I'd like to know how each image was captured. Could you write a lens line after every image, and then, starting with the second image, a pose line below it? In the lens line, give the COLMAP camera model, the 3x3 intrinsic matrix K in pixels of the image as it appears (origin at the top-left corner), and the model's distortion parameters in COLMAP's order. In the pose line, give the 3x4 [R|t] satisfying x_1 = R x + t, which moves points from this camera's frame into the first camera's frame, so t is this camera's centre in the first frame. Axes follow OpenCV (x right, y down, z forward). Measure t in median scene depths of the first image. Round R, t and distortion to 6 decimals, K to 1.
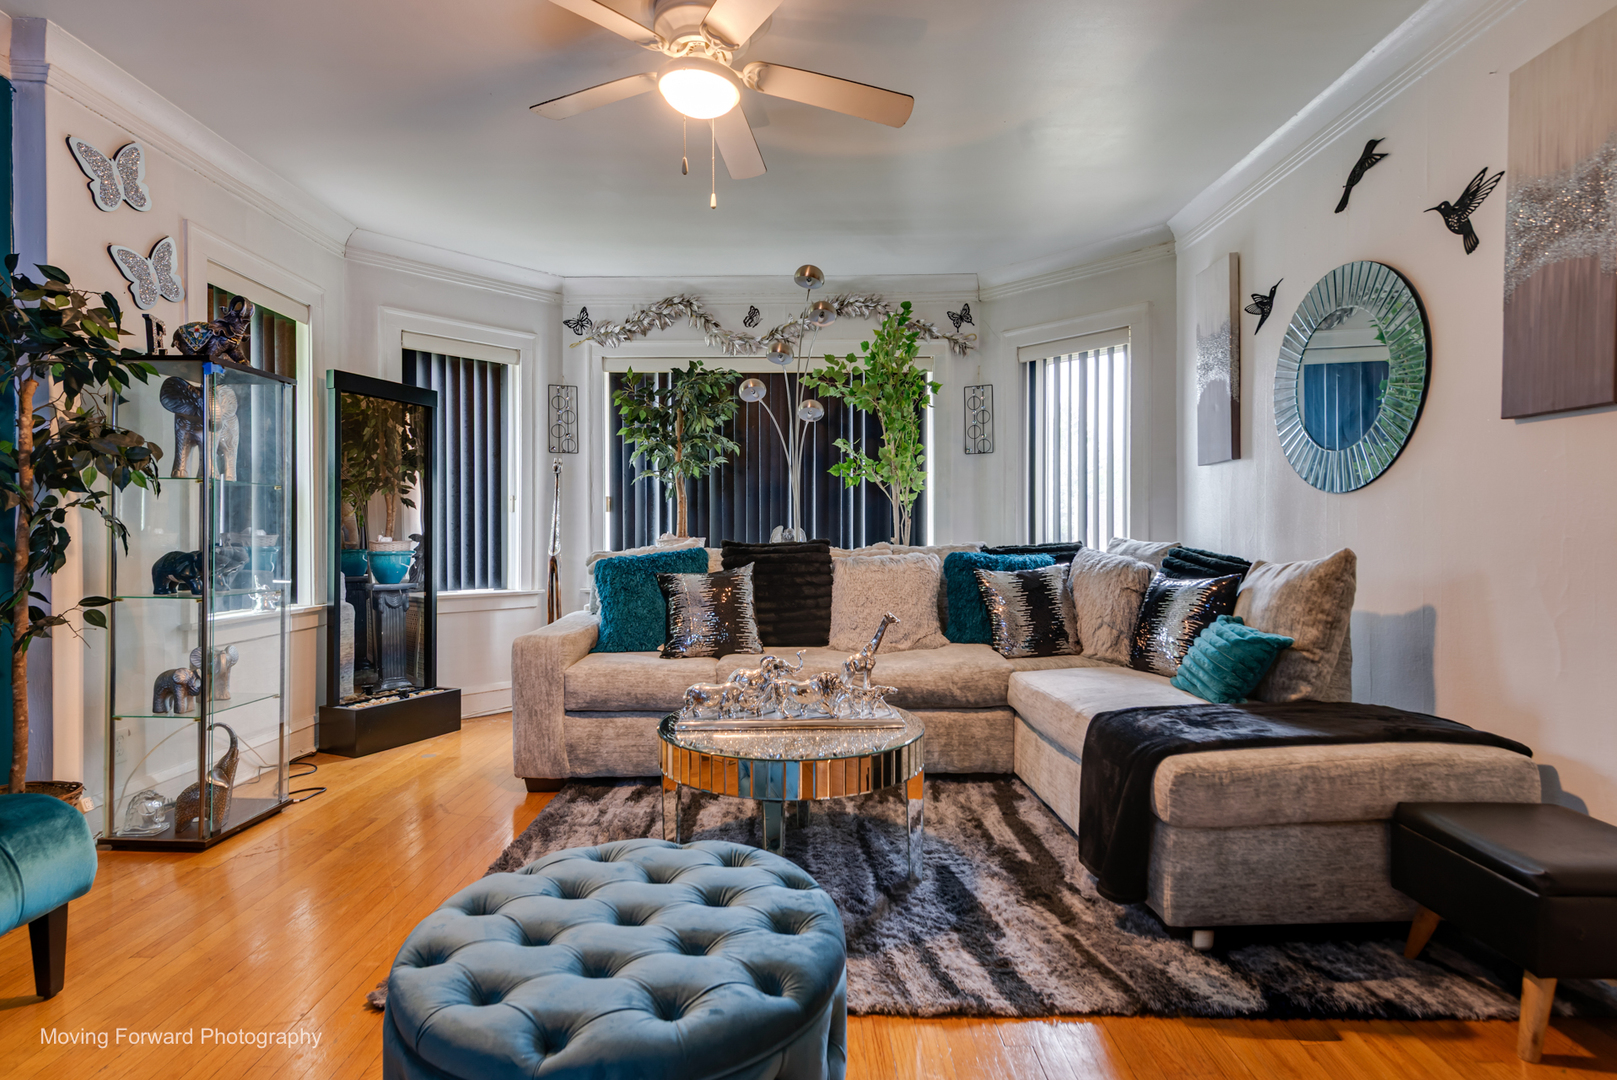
lens RADIAL K [[836.7, 0, 808.5], [0, 836.7, 540.0], [0, 0, 1]] dist [0.000548, 0.000048]
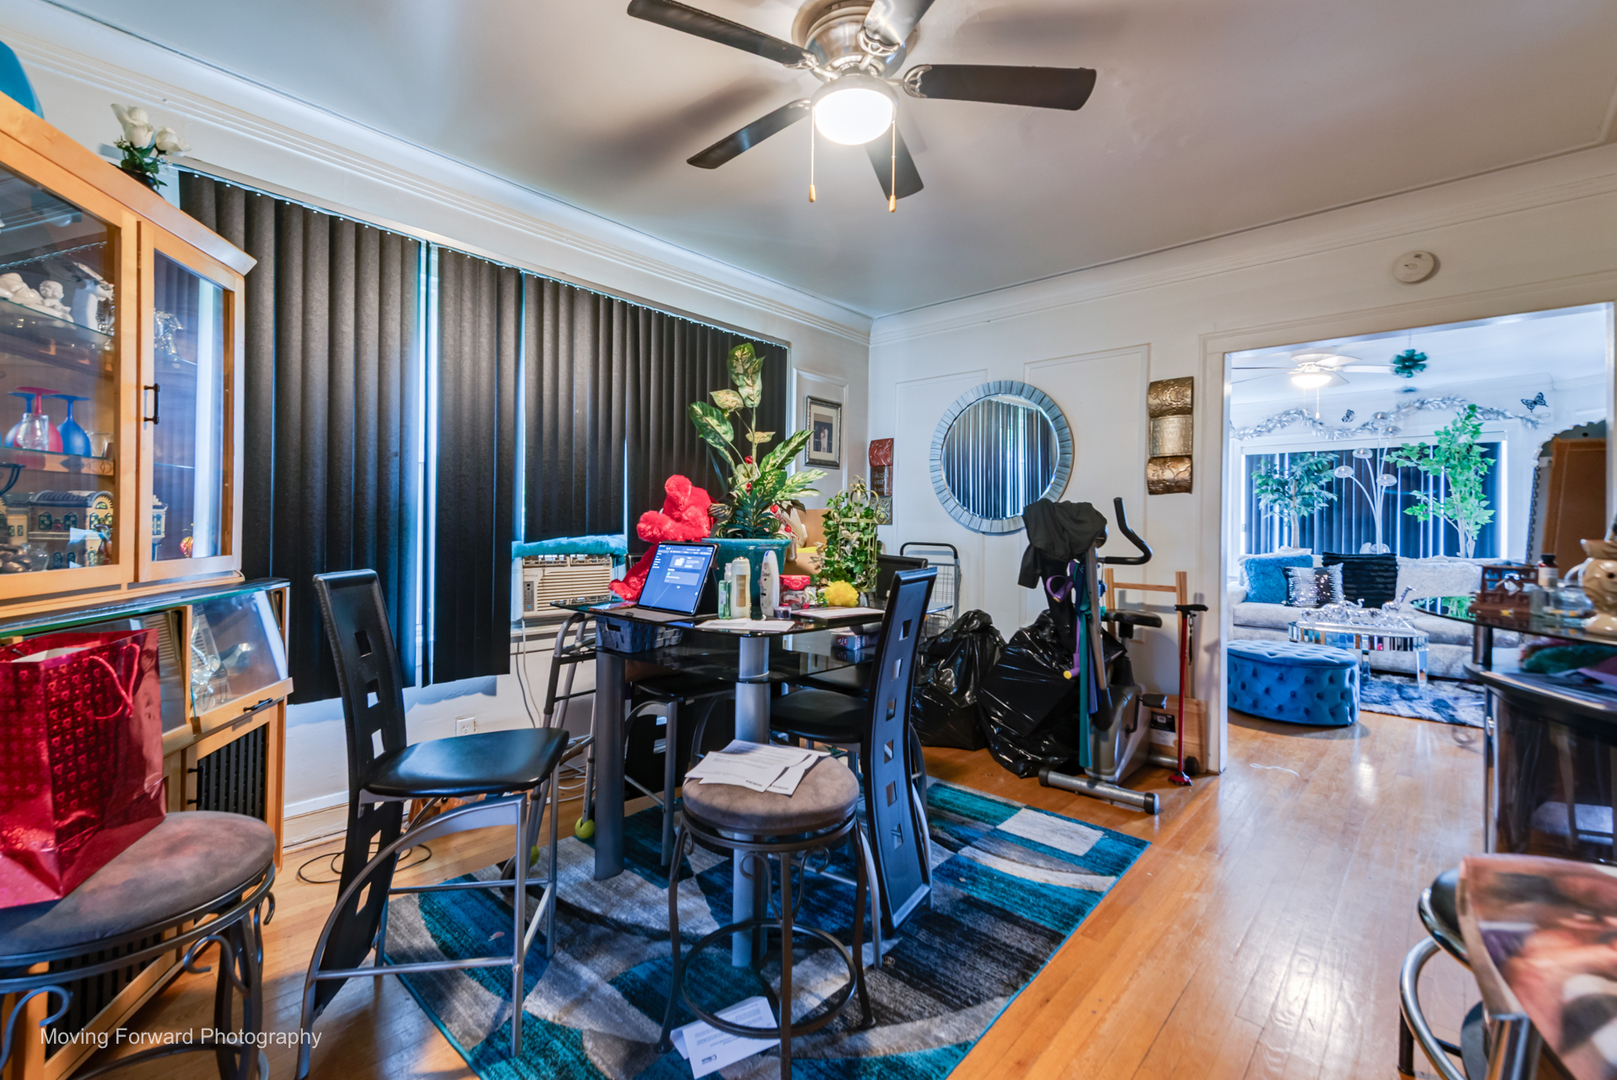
lens RADIAL K [[647.1, 0, 808.2], [0, 647.1, 530.3], [0, 0, 1]] dist [-0.000094, -0.000083]
pose [[0.709463, 0.008621, -0.704690, 0.087227], [-0.020625, 0.999751, -0.008535, -0.009324], [0.704441, 0.020590, 0.709464, -0.731909]]
